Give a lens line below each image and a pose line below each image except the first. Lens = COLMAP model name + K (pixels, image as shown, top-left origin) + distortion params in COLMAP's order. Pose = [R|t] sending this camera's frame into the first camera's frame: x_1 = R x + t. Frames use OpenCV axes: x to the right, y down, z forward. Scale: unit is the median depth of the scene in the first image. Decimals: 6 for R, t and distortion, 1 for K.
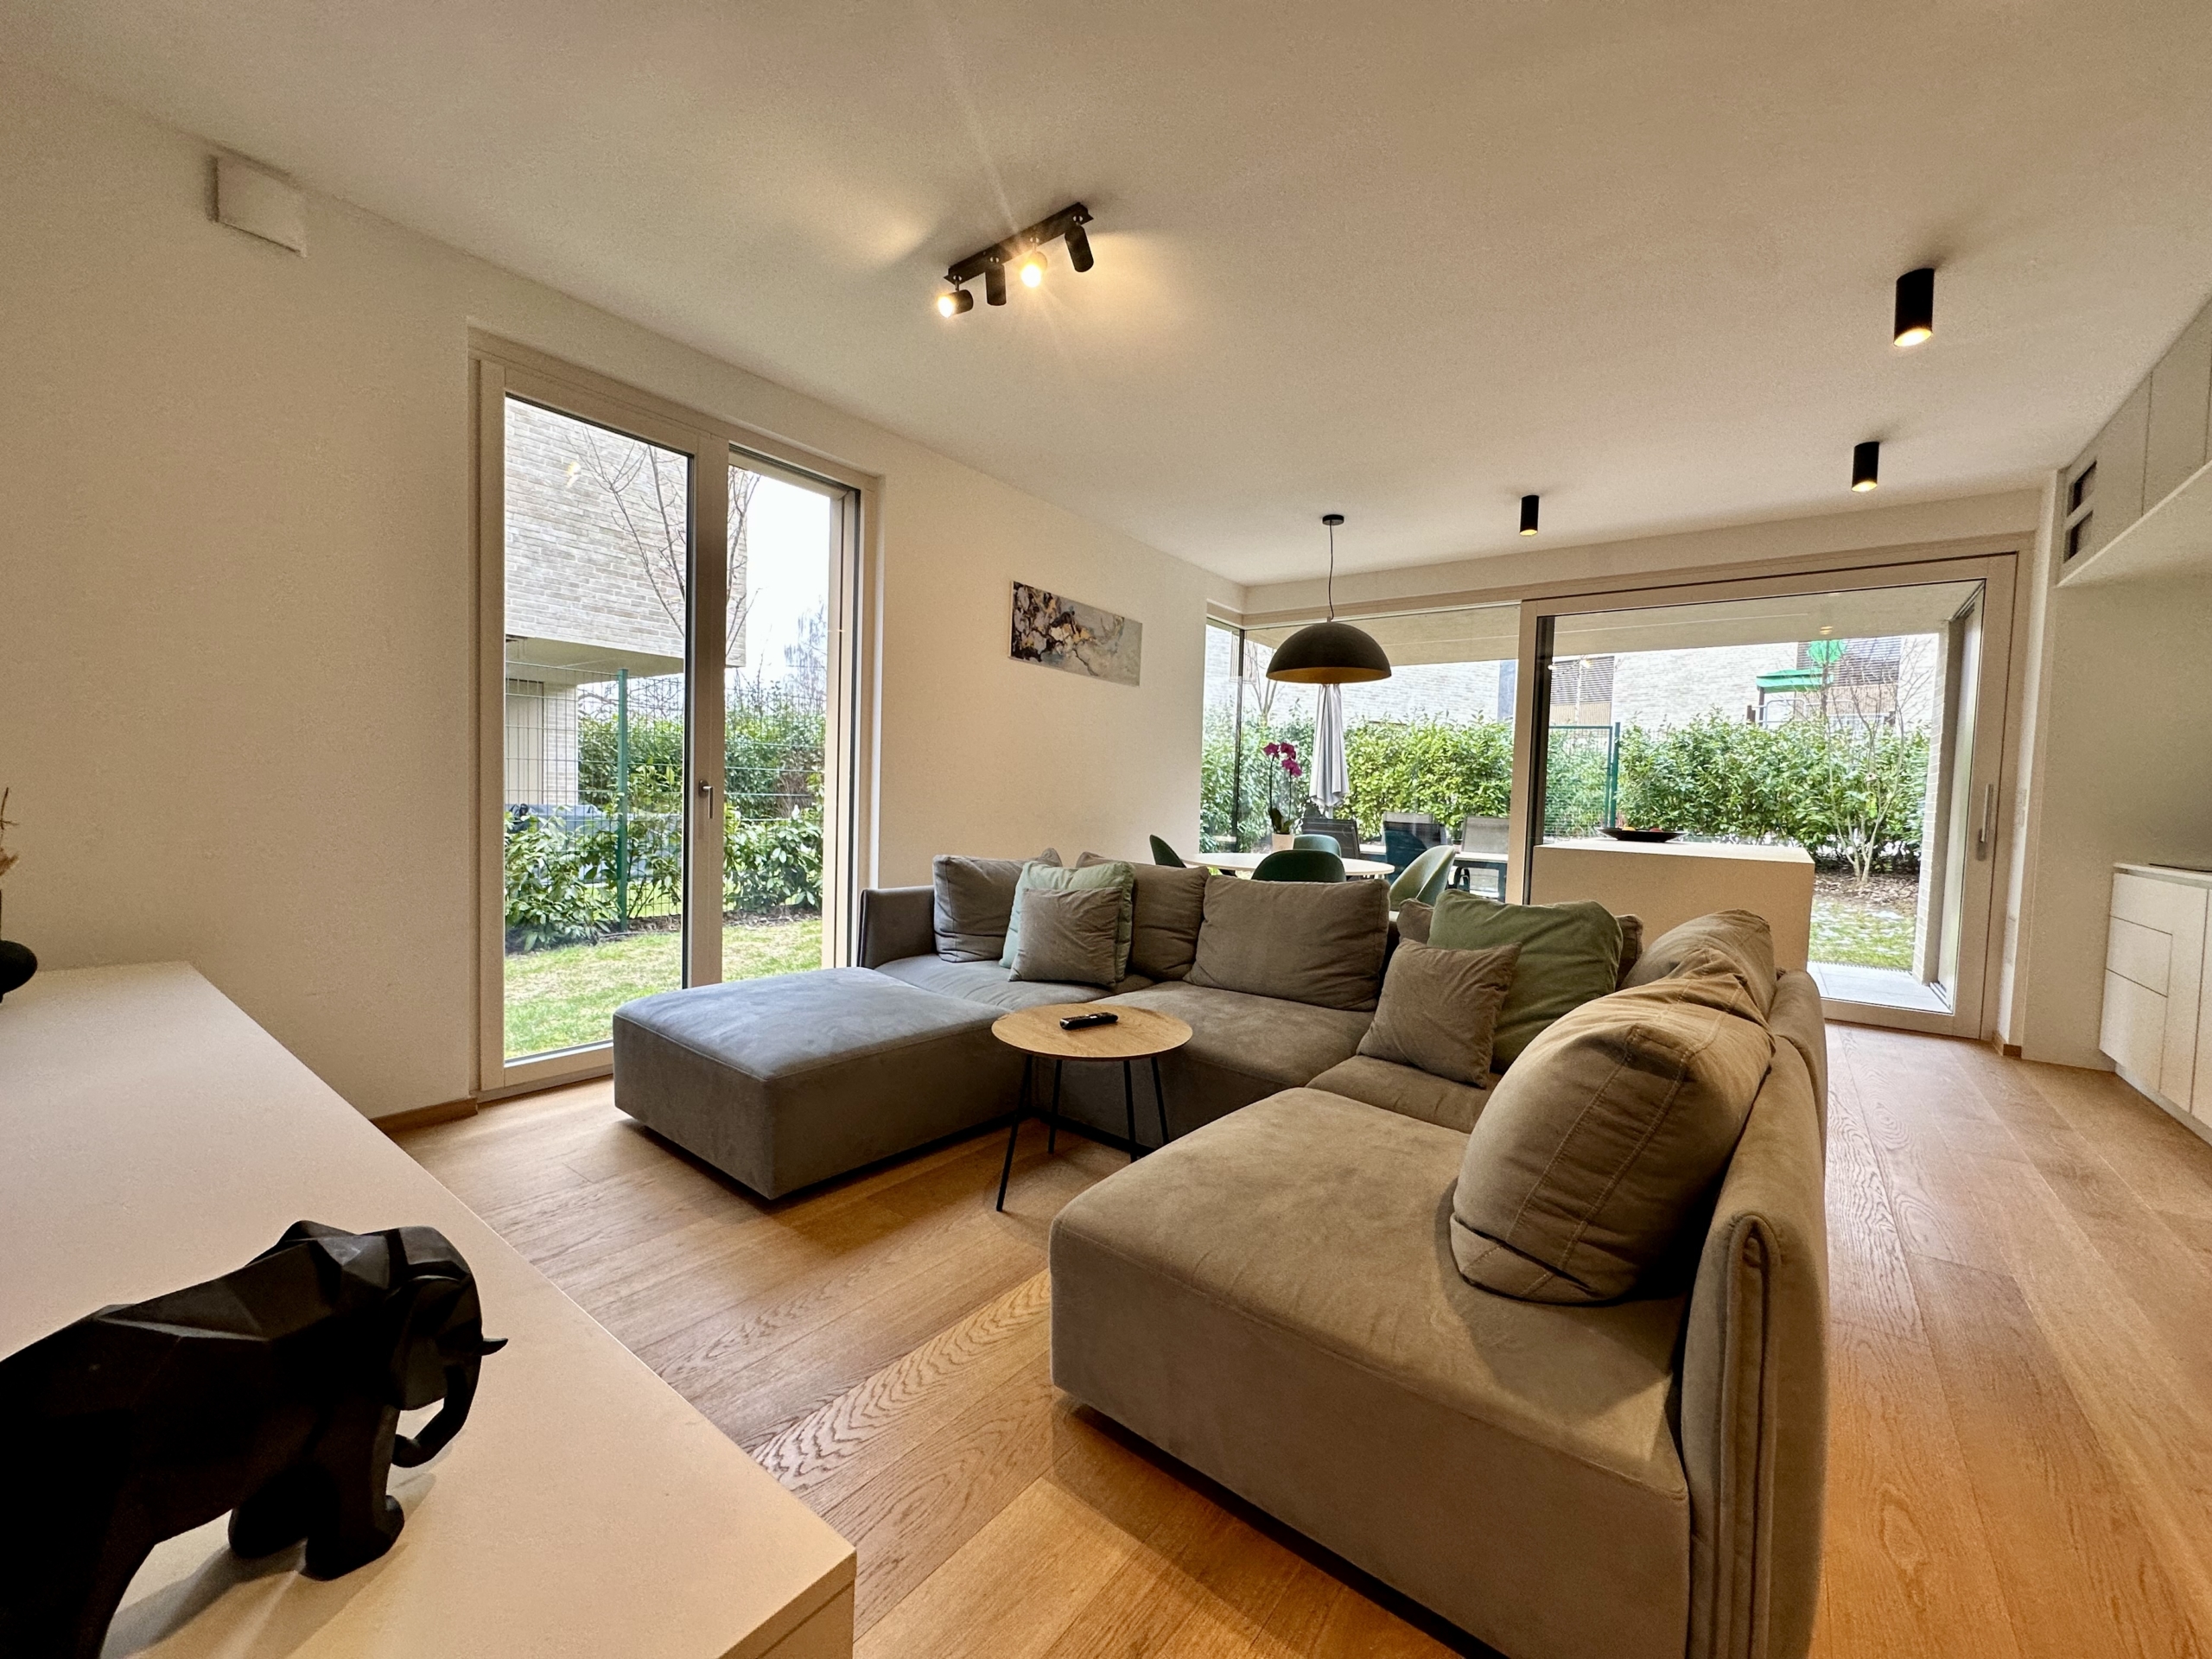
lens RADIAL K [[884.8, 0, 1106.0], [0, 884.8, 829.5], [0, 0, 1]] dist [-0.001708, 0.000068]
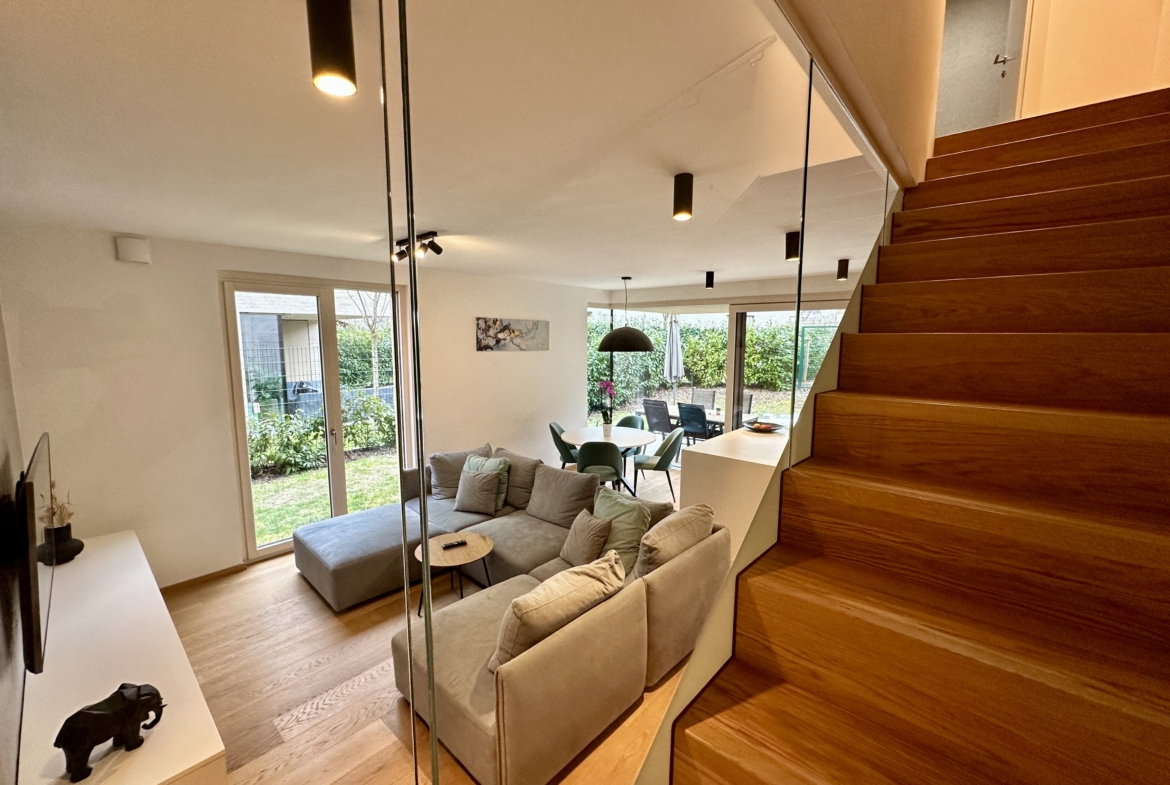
lens RADIAL K [[469.5, 0, 583.1], [0, 469.5, 393.3], [0, 0, 1]] dist [-0.003928, 0.000024]
pose [[0.996842, -0.018998, -0.077107, 0.338172], [0.024925, 0.996746, 0.076654, -0.233628], [0.075400, -0.078334, 0.994072, -0.229779]]
